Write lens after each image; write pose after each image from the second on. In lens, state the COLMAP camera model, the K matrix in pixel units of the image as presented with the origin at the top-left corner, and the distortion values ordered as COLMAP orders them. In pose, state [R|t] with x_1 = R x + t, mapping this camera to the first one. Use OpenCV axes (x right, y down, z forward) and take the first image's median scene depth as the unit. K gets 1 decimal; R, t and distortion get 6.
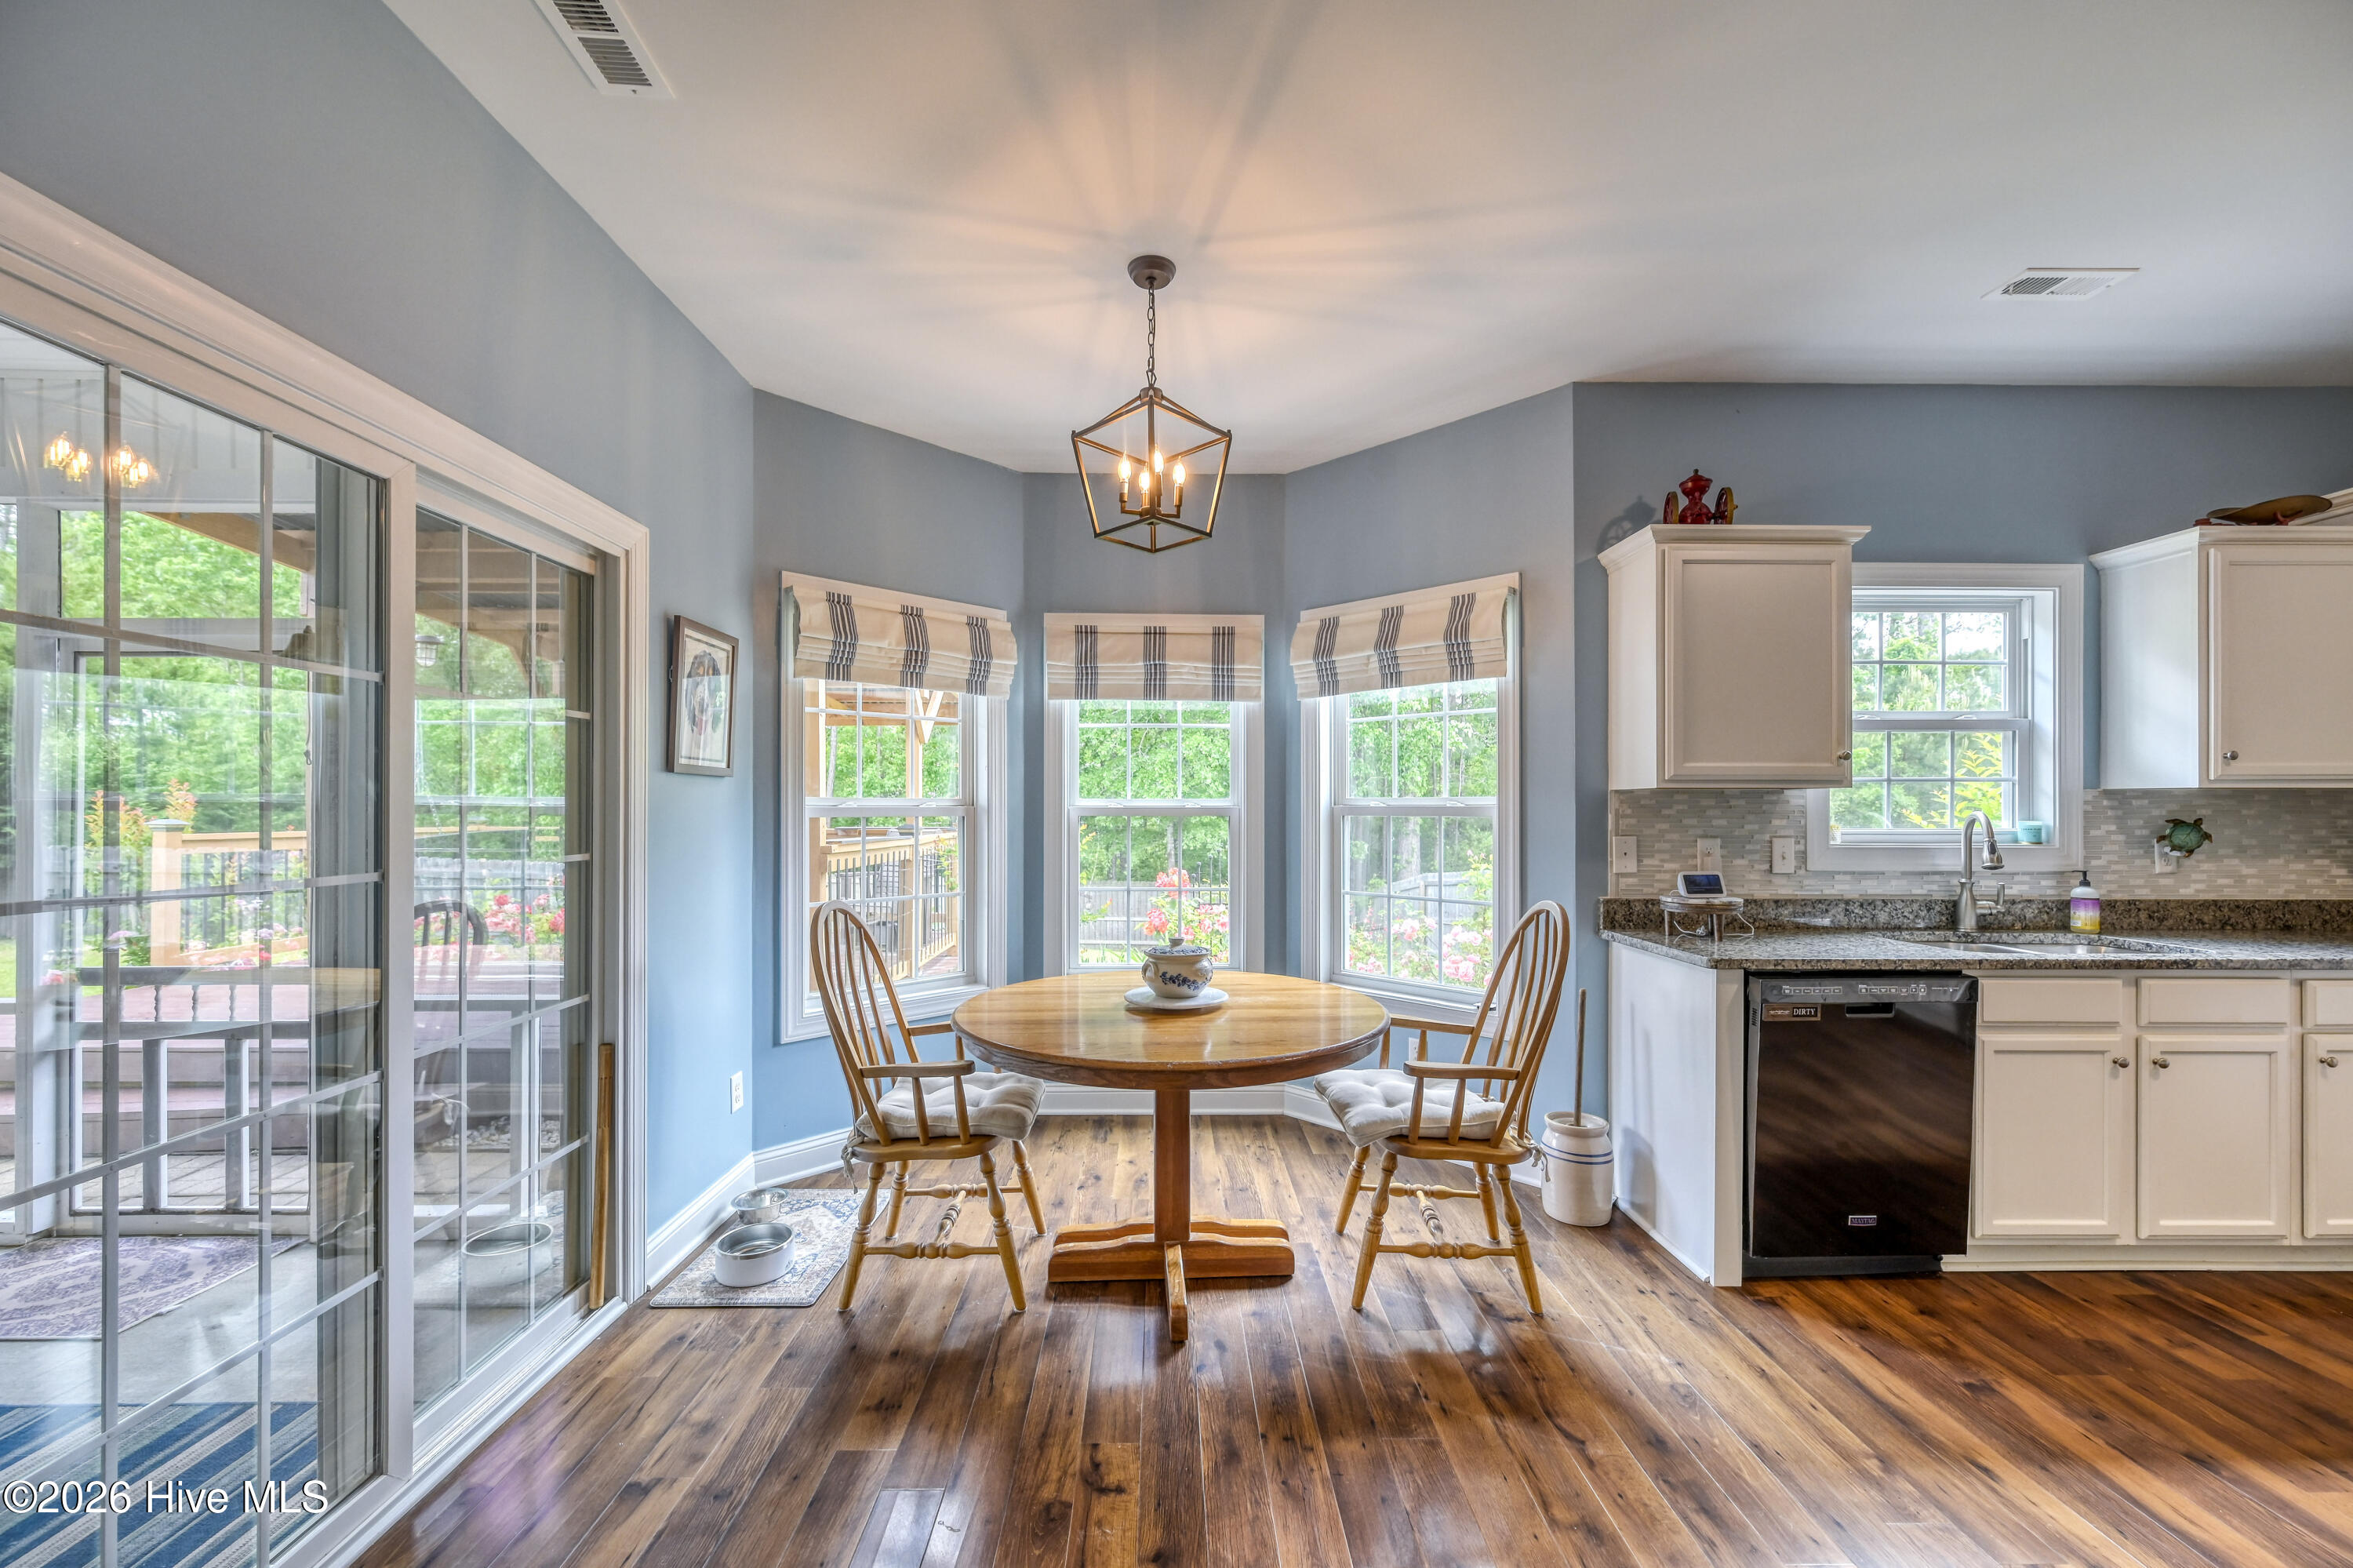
lens RADIAL K [[927.1, 0, 1174.3], [0, 927.1, 806.9], [0, 0, 1]] dist [0.001068, -0.000150]
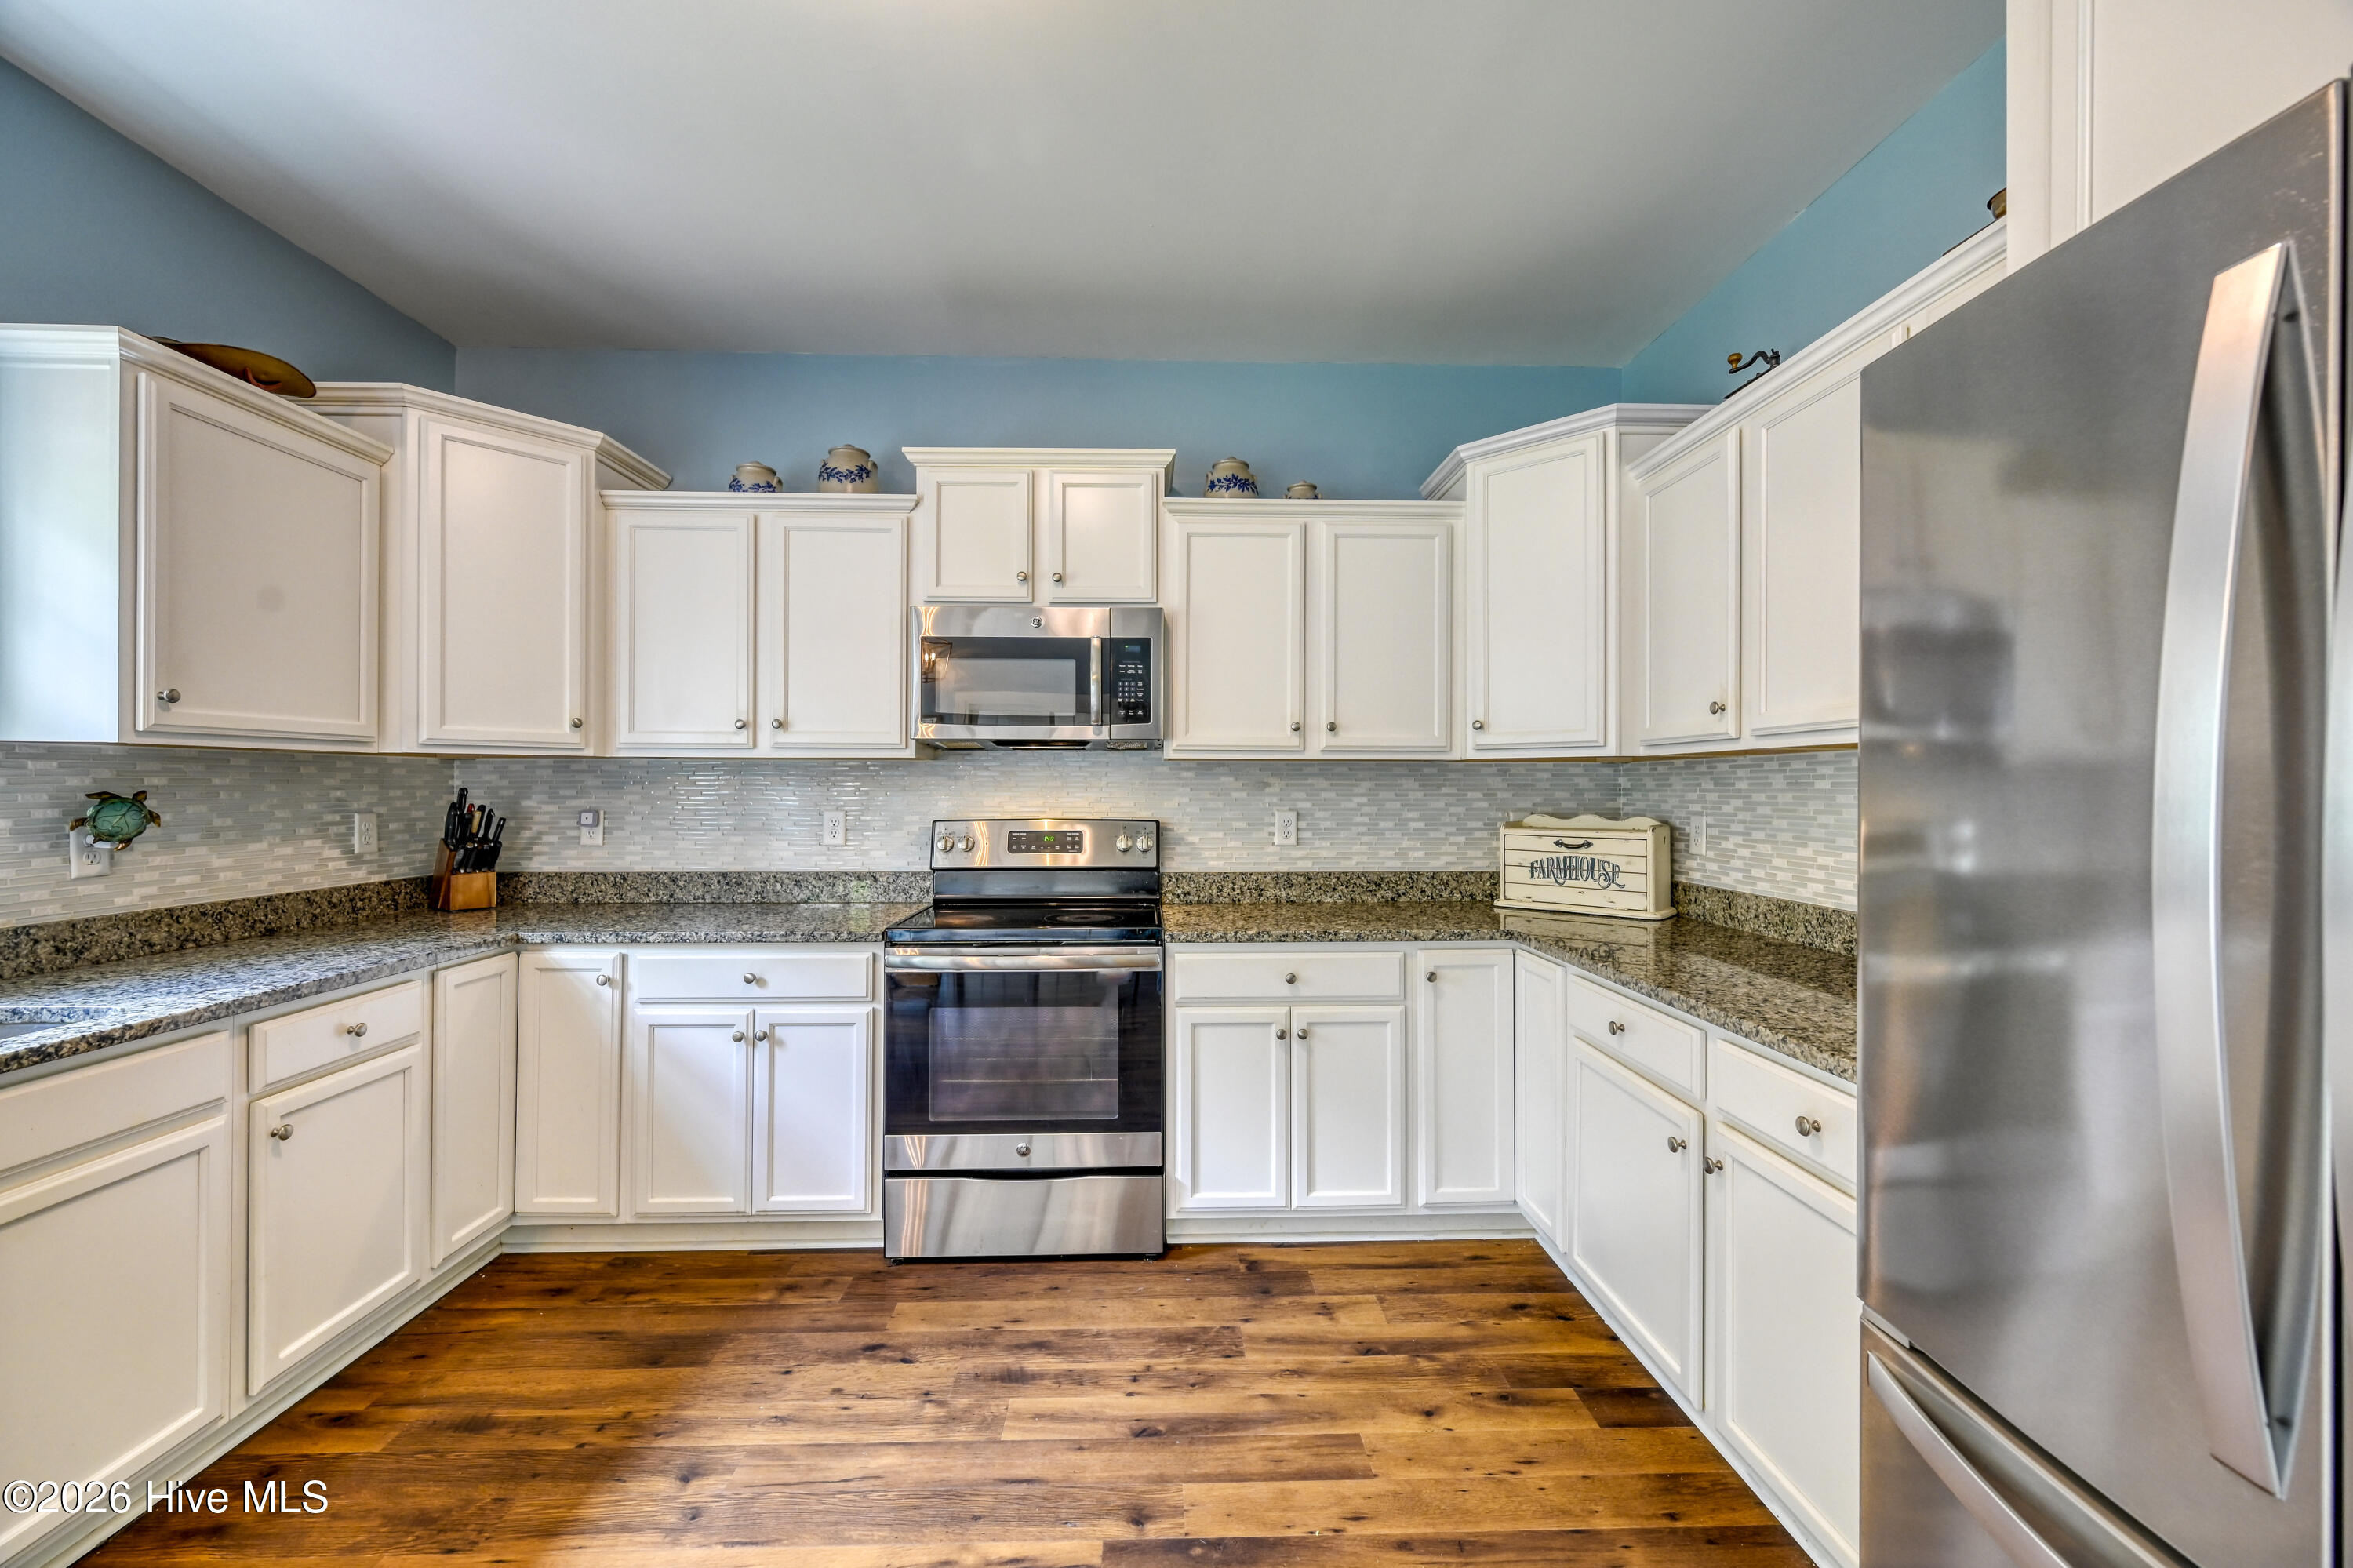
lens RADIAL K [[927.1, 0, 1174.5], [0, 927.1, 783.6], [0, 0, 1]] dist [0.001068, -0.000150]
pose [[-0.017547, -0.000509, 0.999846, 0.425158], [-0.006760, 0.999977, 0.000391, 0.002008], [-0.999823, -0.006752, -0.017550, 0.270073]]
